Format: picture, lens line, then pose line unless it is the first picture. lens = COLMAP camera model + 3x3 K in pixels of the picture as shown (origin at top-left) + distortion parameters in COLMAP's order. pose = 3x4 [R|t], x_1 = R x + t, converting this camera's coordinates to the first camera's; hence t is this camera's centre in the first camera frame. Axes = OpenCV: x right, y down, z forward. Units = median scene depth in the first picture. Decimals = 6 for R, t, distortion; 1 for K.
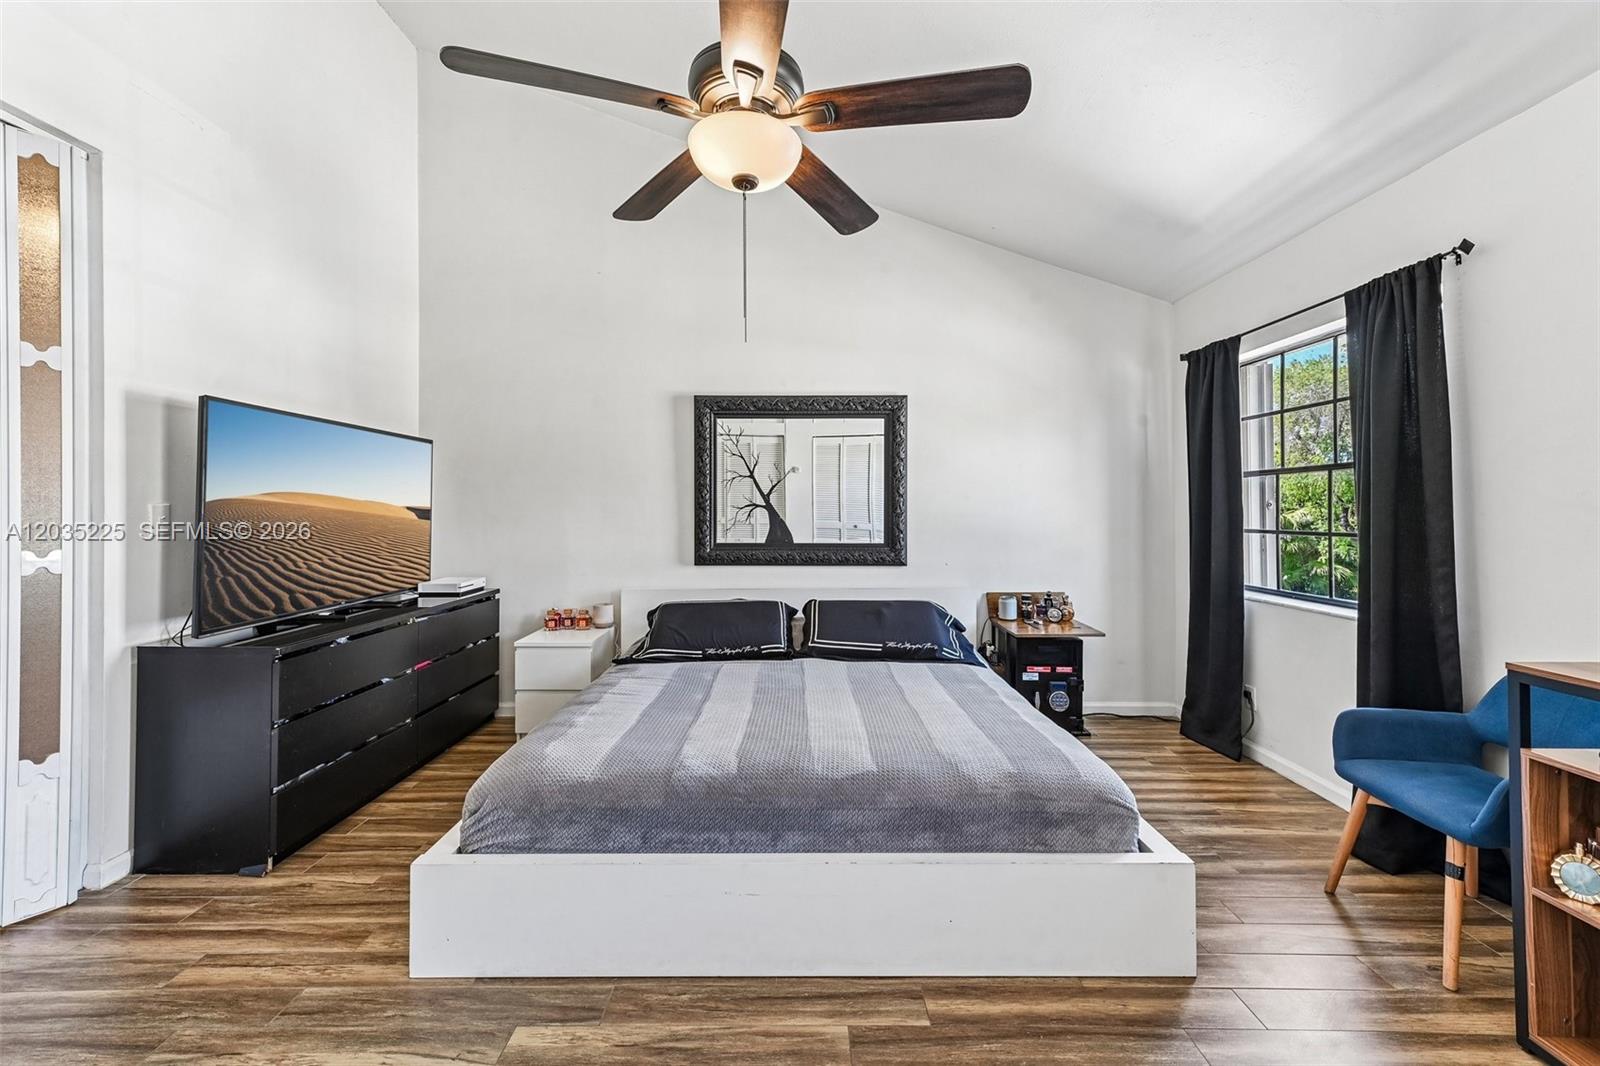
lens RADIAL K [[641.4, 0, 799.4], [0, 641.4, 501.1], [0, 0, 1]] dist [0.008248, -0.000053]
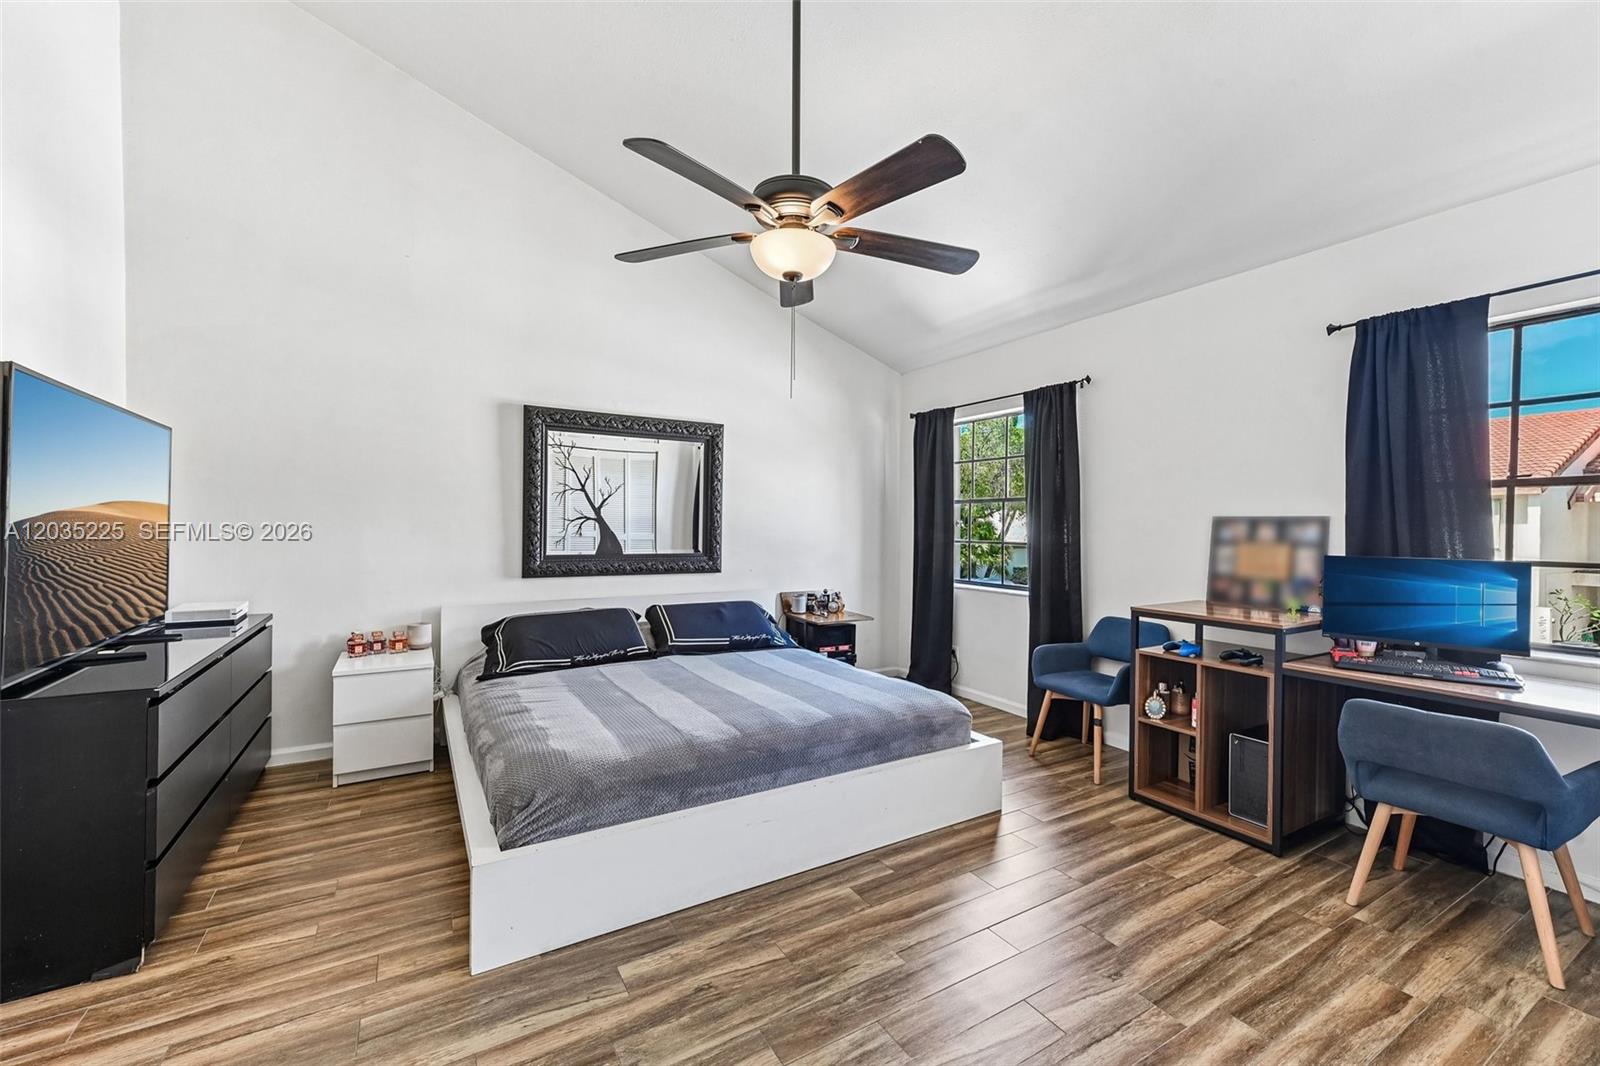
lens RADIAL K [[633.5, 0, 807.2], [0, 633.5, 524.2], [0, 0, 1]] dist [0.006758, -0.000157]
pose [[0.858528, 0.010941, 0.512650, -0.338660], [-0.019182, 0.999758, 0.010786, -0.001444], [-0.512408, -0.019094, 0.858530, -0.066017]]
